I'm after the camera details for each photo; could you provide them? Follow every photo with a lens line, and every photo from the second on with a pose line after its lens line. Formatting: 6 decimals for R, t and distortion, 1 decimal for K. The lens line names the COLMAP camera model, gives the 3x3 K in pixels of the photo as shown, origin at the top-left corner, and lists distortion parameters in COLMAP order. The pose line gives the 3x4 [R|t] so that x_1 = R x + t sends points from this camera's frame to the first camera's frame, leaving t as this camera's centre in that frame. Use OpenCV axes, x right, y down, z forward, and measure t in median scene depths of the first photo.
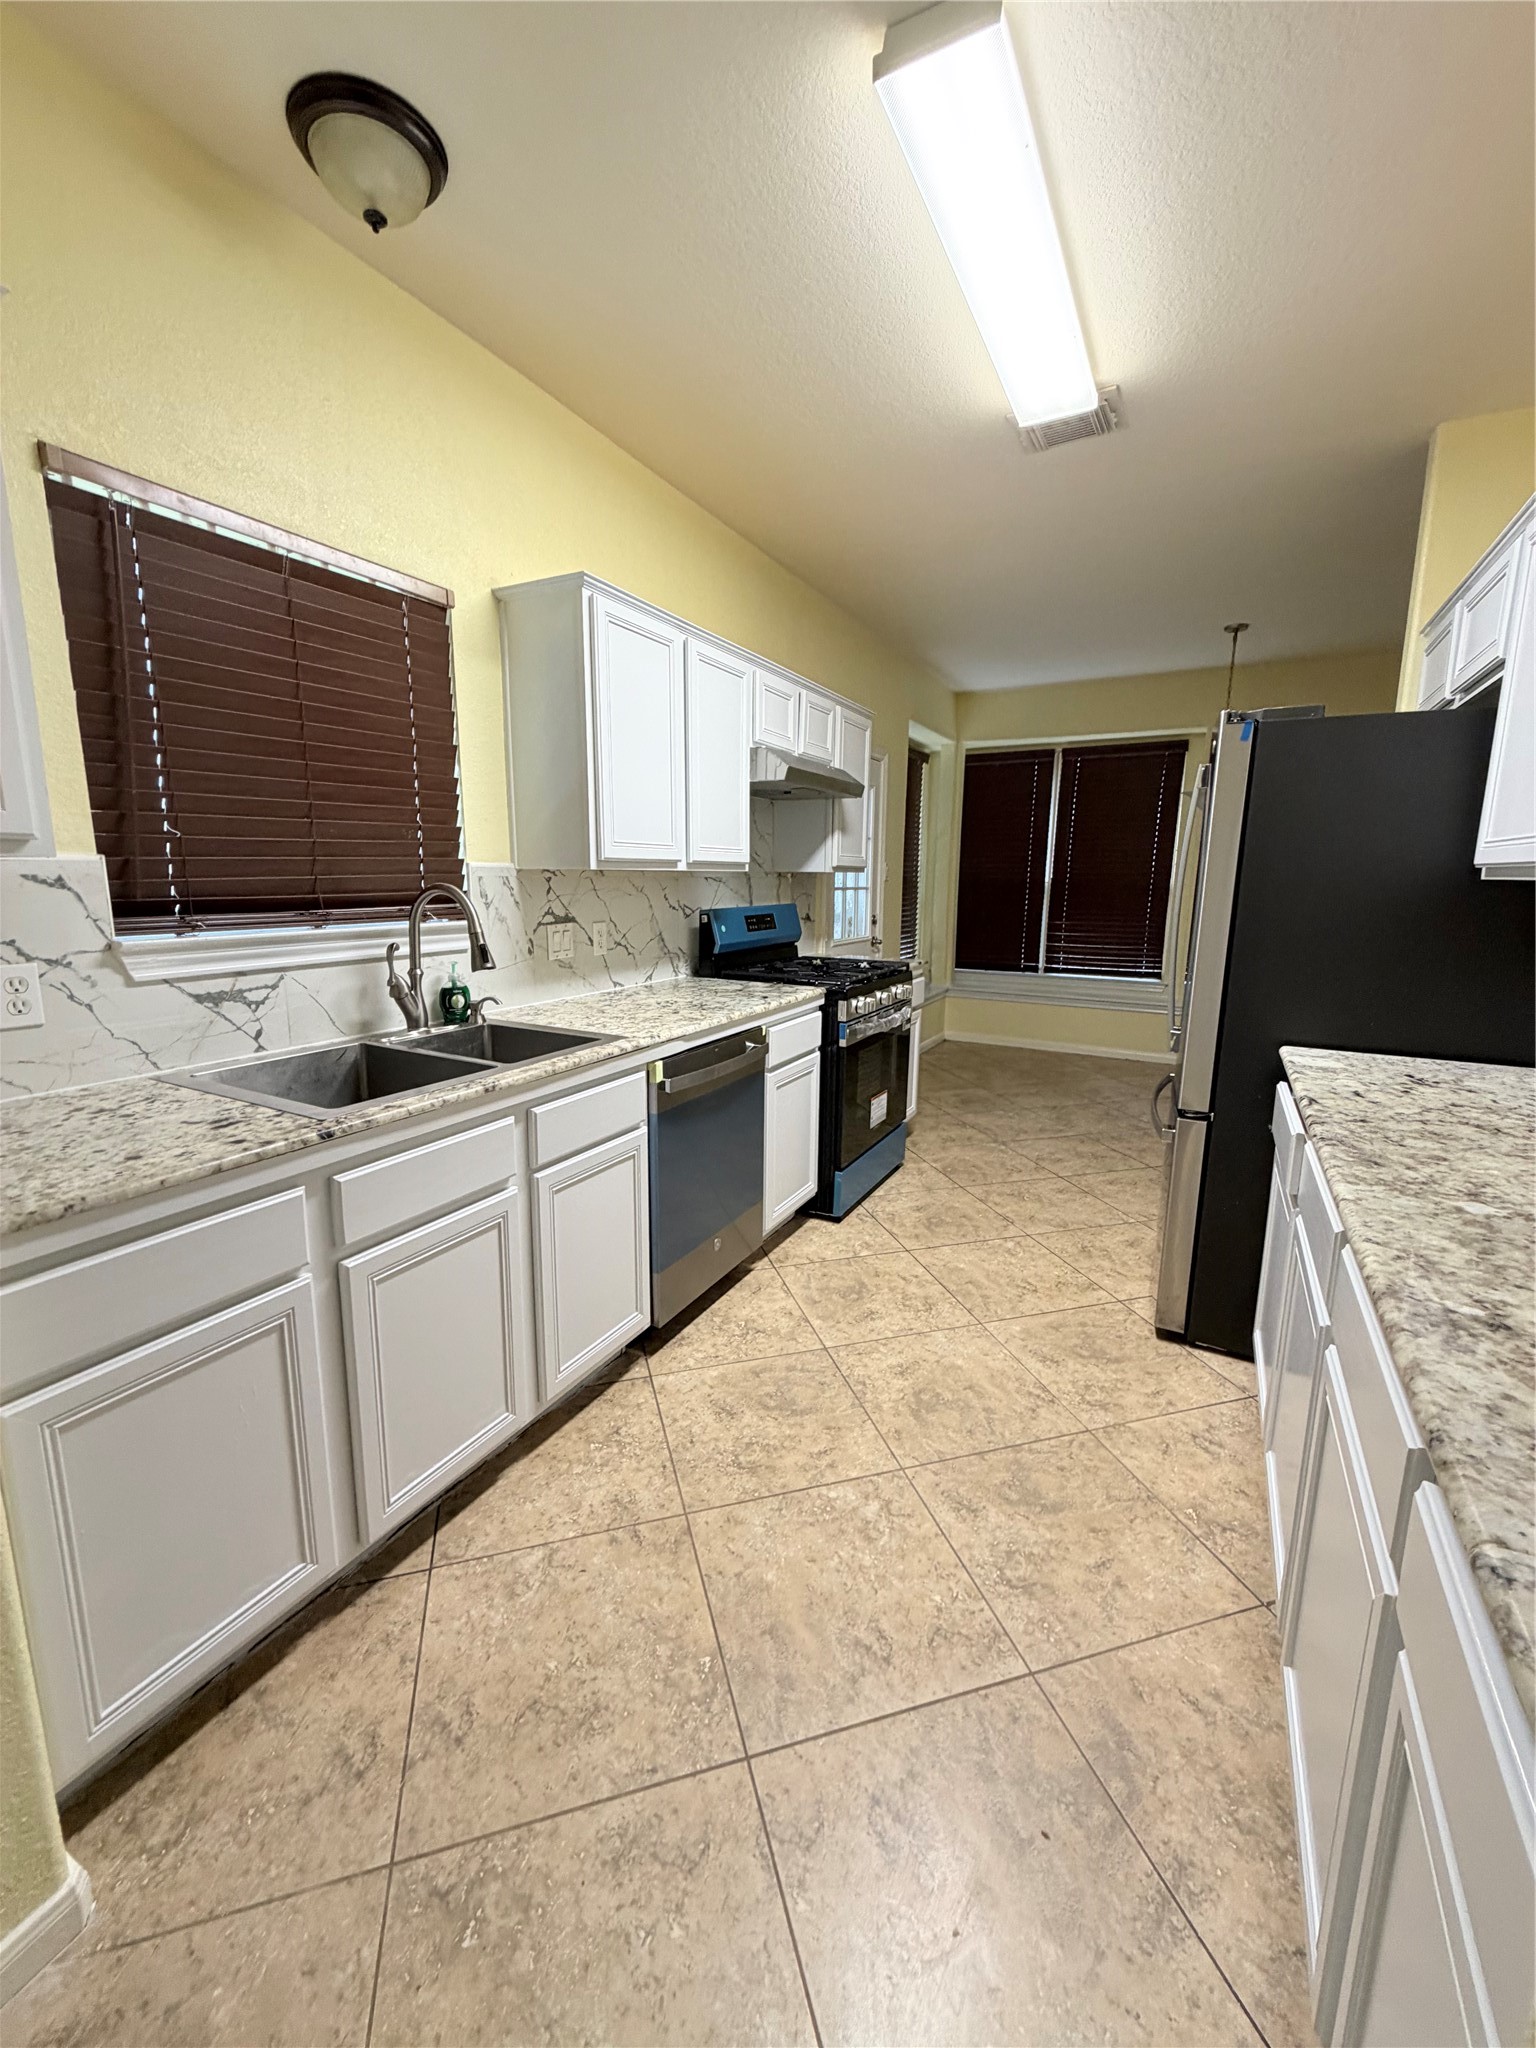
lens RADIAL K [[820.1, 0, 766.5], [0, 820.1, 1018.9], [0, 0, 1]] dist [-0.001463, 0.000323]
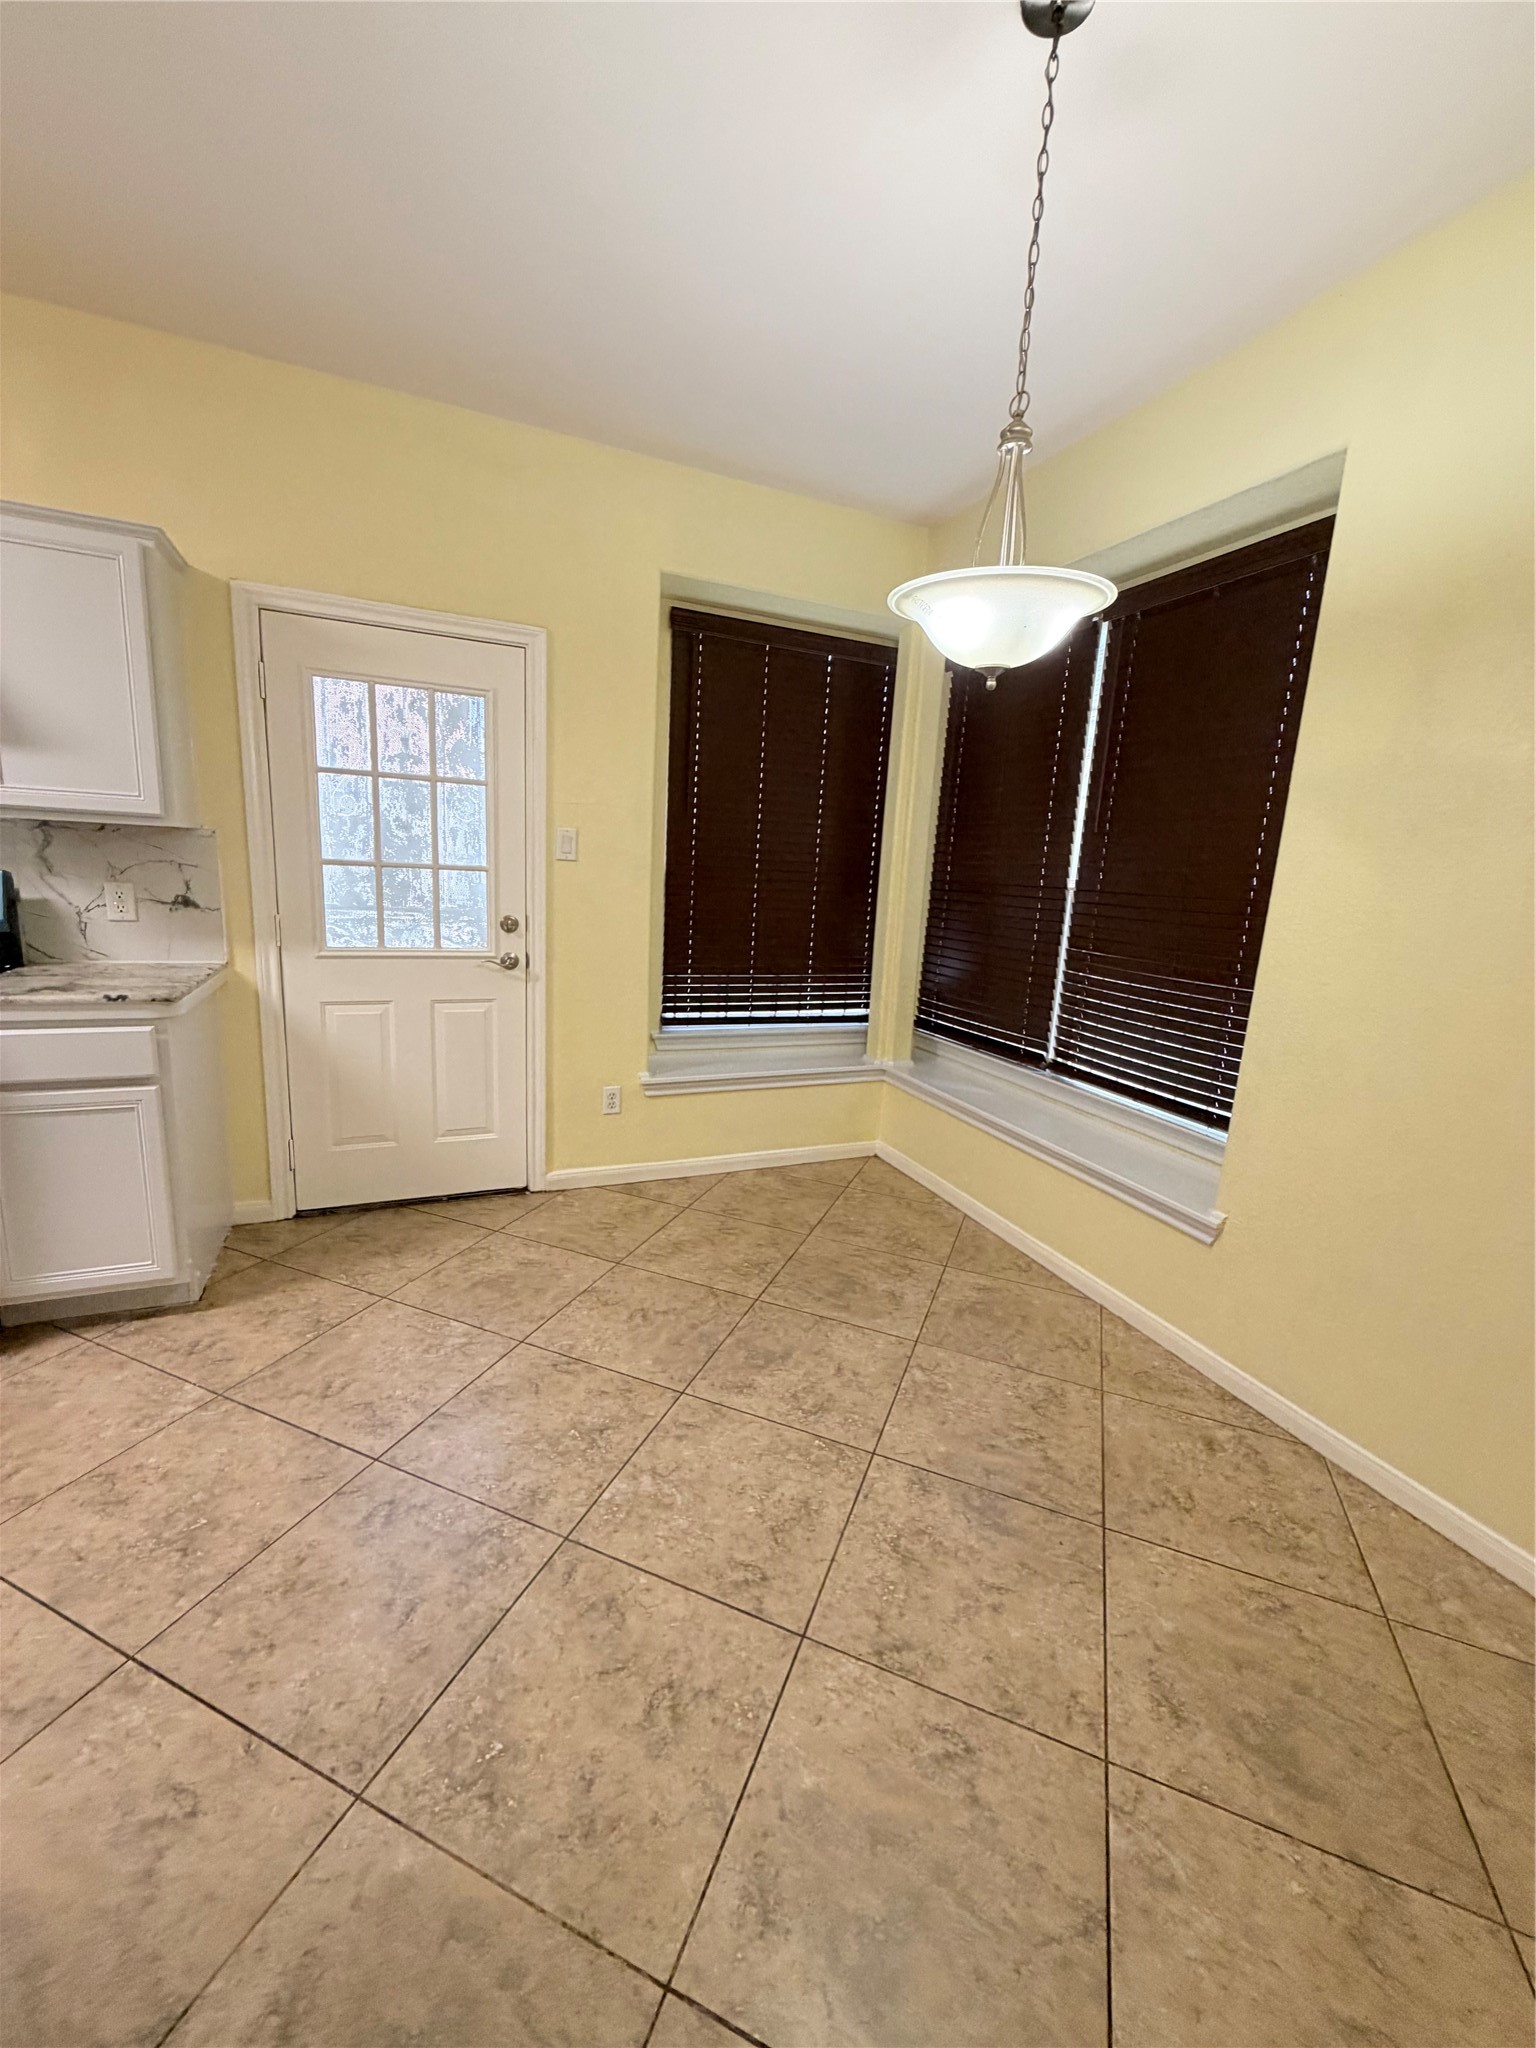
lens RADIAL K [[820.1, 0, 766.5], [0, 820.1, 1018.9], [0, 0, 1]] dist [-0.001463, 0.000323]
pose [[0.787098, 0.146036, -0.599292, 1.007657], [-0.150193, 0.987703, 0.043424, -0.170210], [0.598264, 0.055830, 0.799352, 1.025808]]
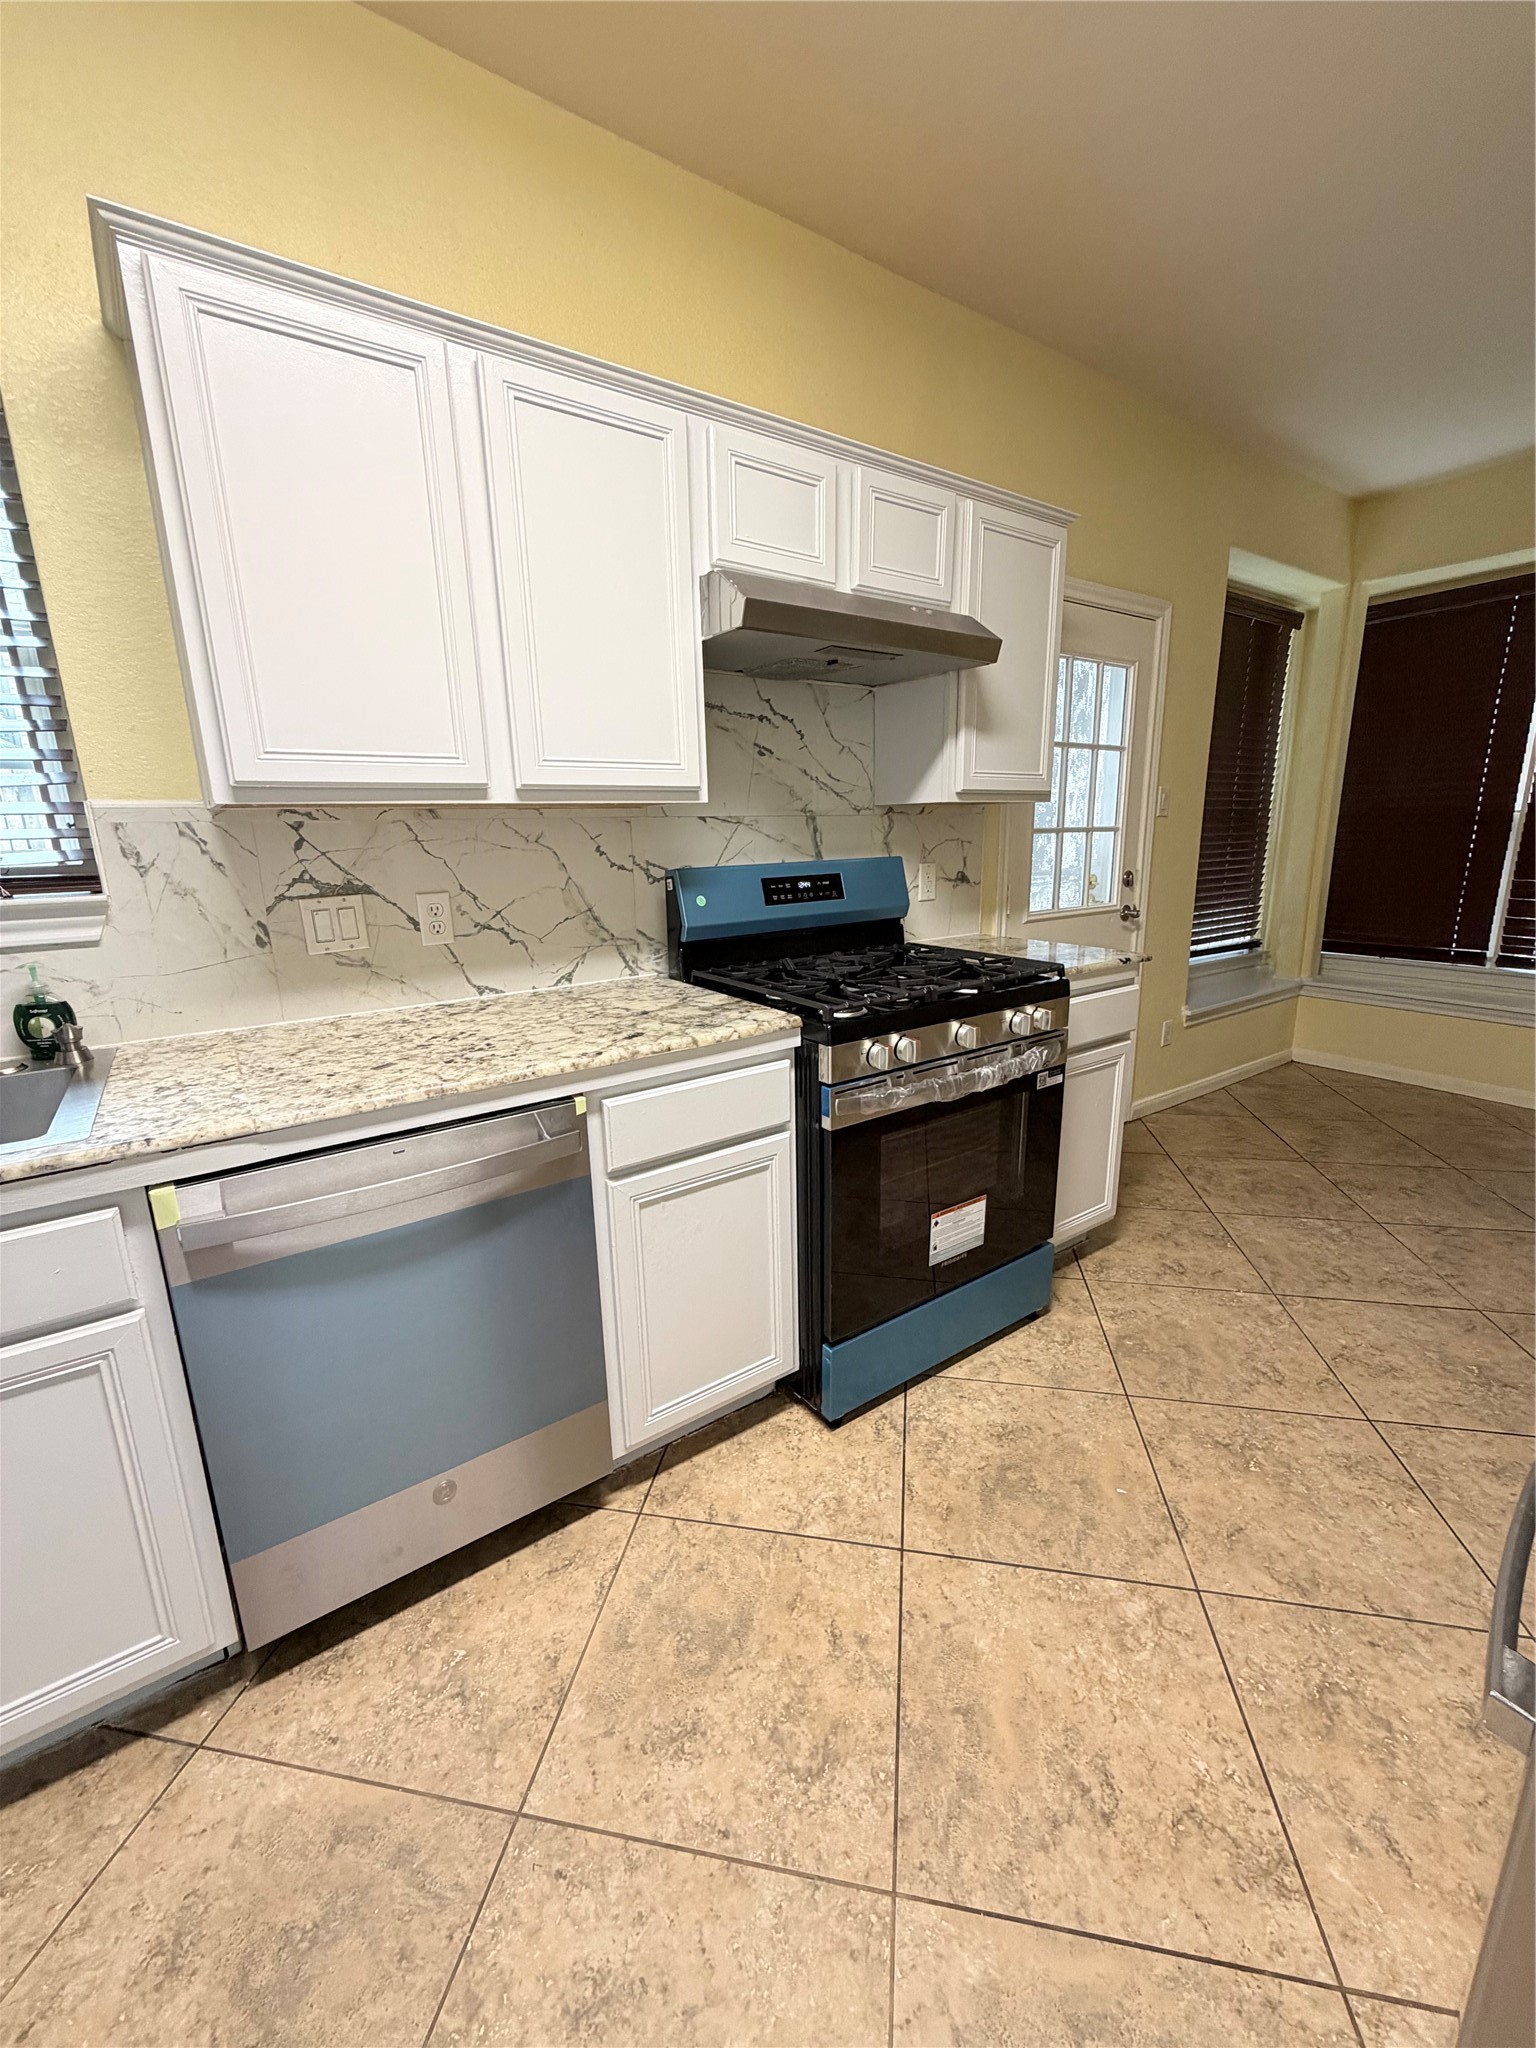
lens RADIAL K [[820.1, 0, 766.5], [0, 820.1, 1018.9], [0, 0, 1]] dist [-0.001463, 0.000323]
pose [[0.893540, 0.074596, -0.442743, 0.269874], [-0.049121, 0.996424, 0.068748, -0.067423], [0.446288, -0.039681, 0.894009, 0.477398]]
